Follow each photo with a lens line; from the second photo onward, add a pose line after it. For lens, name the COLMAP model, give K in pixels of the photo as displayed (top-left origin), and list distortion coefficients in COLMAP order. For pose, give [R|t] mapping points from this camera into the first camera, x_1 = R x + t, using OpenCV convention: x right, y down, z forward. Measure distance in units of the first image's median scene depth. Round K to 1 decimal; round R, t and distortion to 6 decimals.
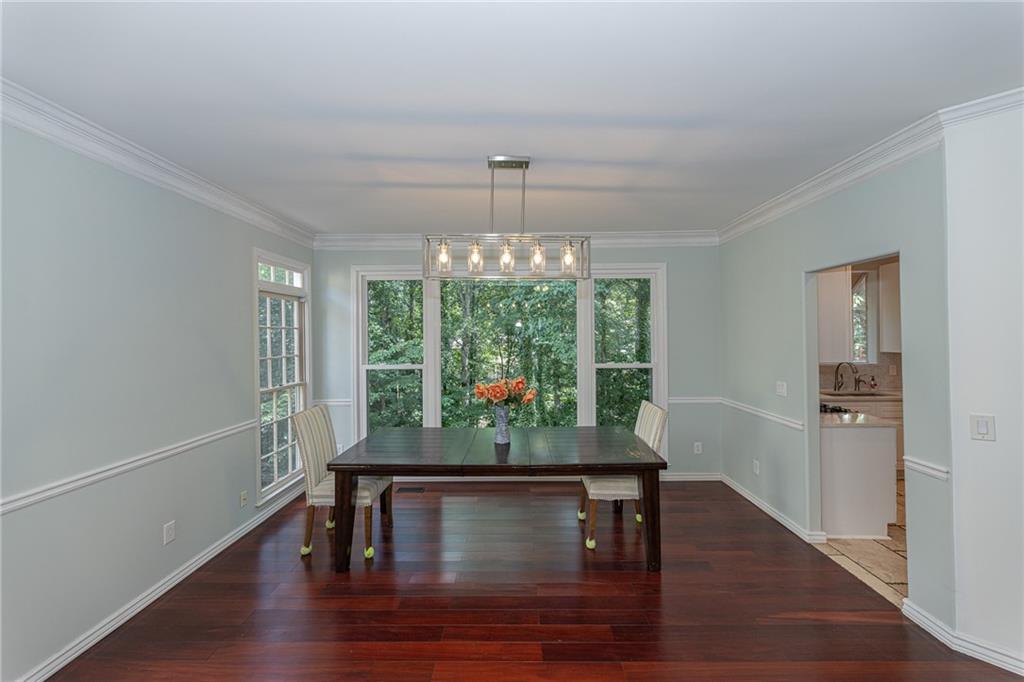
lens RADIAL K [[405.0, 0, 513.1], [0, 405.0, 339.3], [0, 0, 1]] dist [0.002985, 0.000118]
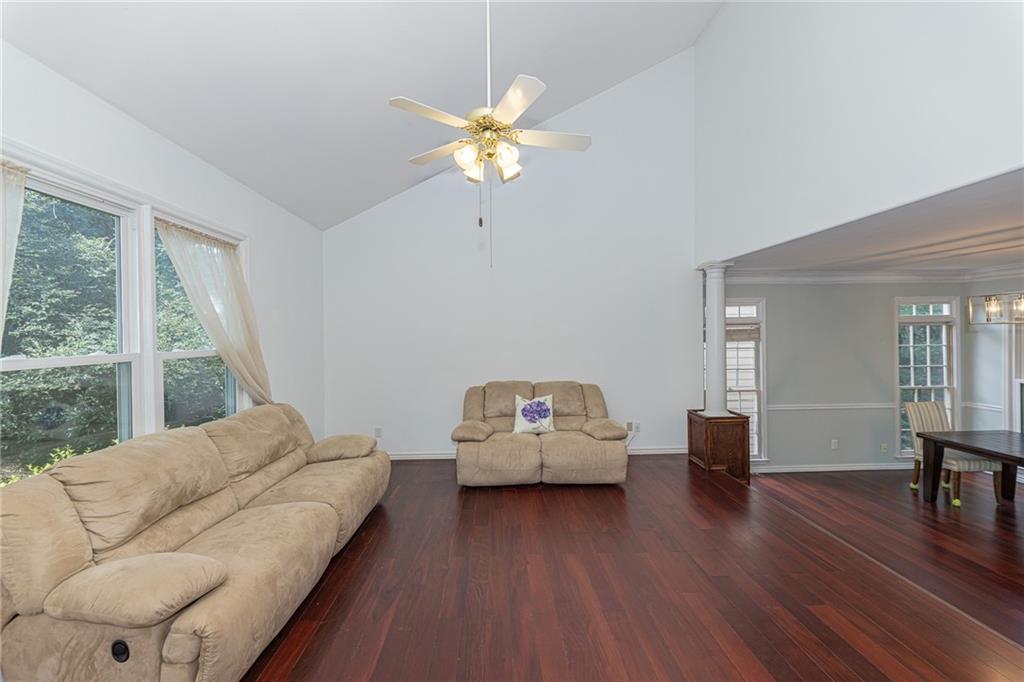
lens RADIAL K [[405.0, 0, 510.4], [0, 405.0, 338.9], [0, 0, 1]] dist [0.002985, 0.000118]
pose [[0.042243, 0.006197, -0.999088, 0.745915], [0.006059, 0.999961, 0.006459, -0.066068], [0.999089, -0.006326, 0.042204, -0.489167]]
